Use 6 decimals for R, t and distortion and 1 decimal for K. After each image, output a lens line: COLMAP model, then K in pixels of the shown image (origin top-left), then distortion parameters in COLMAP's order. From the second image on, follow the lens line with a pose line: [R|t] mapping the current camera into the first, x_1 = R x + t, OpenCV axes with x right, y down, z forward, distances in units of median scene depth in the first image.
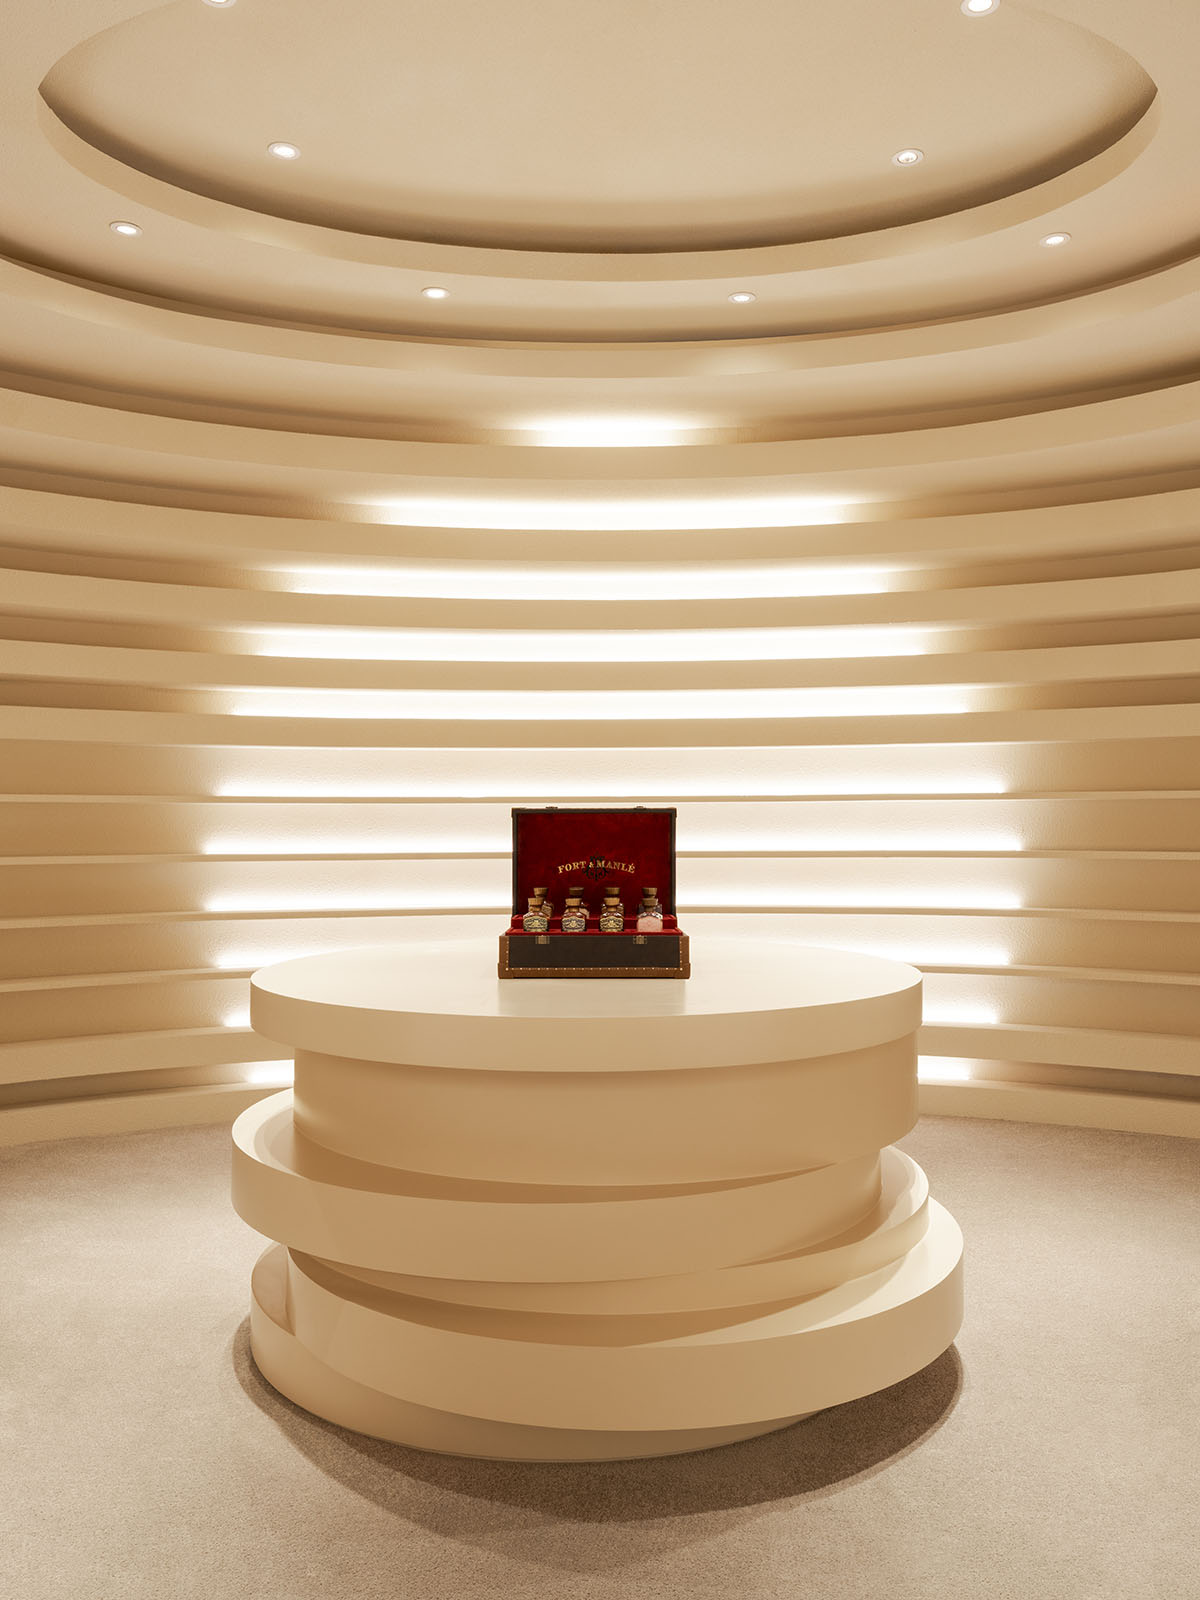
lens RADIAL K [[1150.7, 0, 565.7], [0, 1150.7, 789.6], [0, 0, 1]] dist [0.001338, -0.000209]
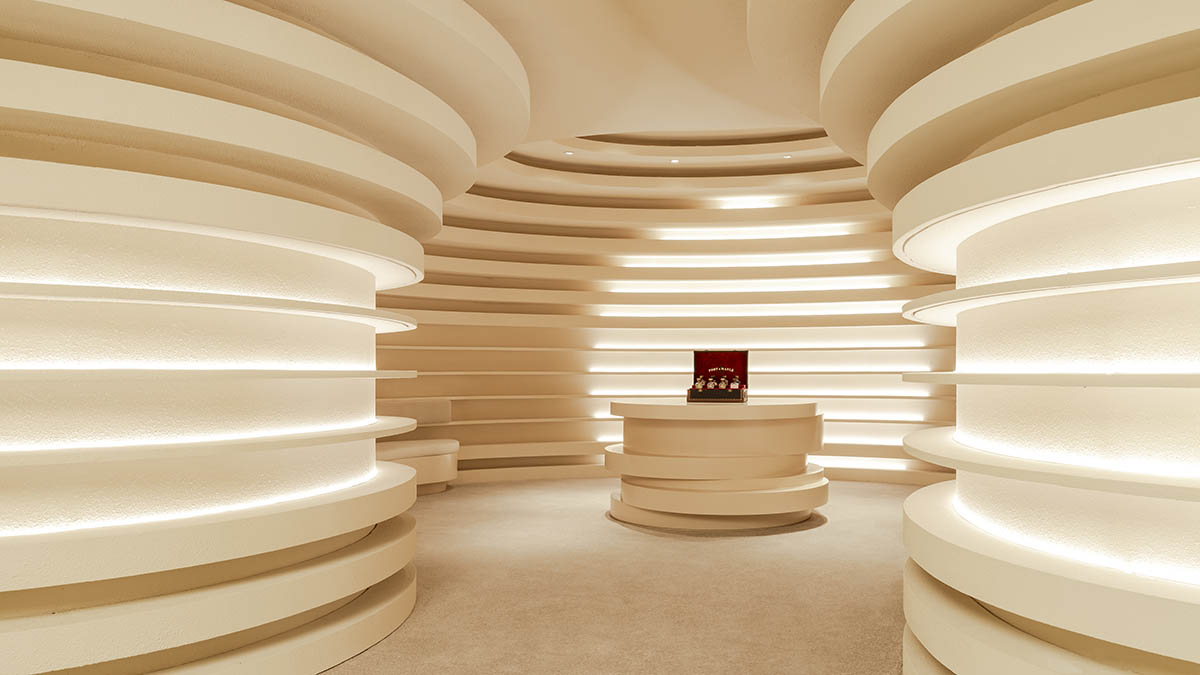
lens RADIAL K [[814.3, 0, 600.0], [0, 814.3, 337.5], [0, 0, 1]] dist [-0.000212, -0.000013]
pose [[0.966462, -0.004065, -0.256778, 0.188298], [0.000160, 0.999884, -0.015226, 0.009972], [0.256810, 0.014675, 0.966350, -0.822043]]
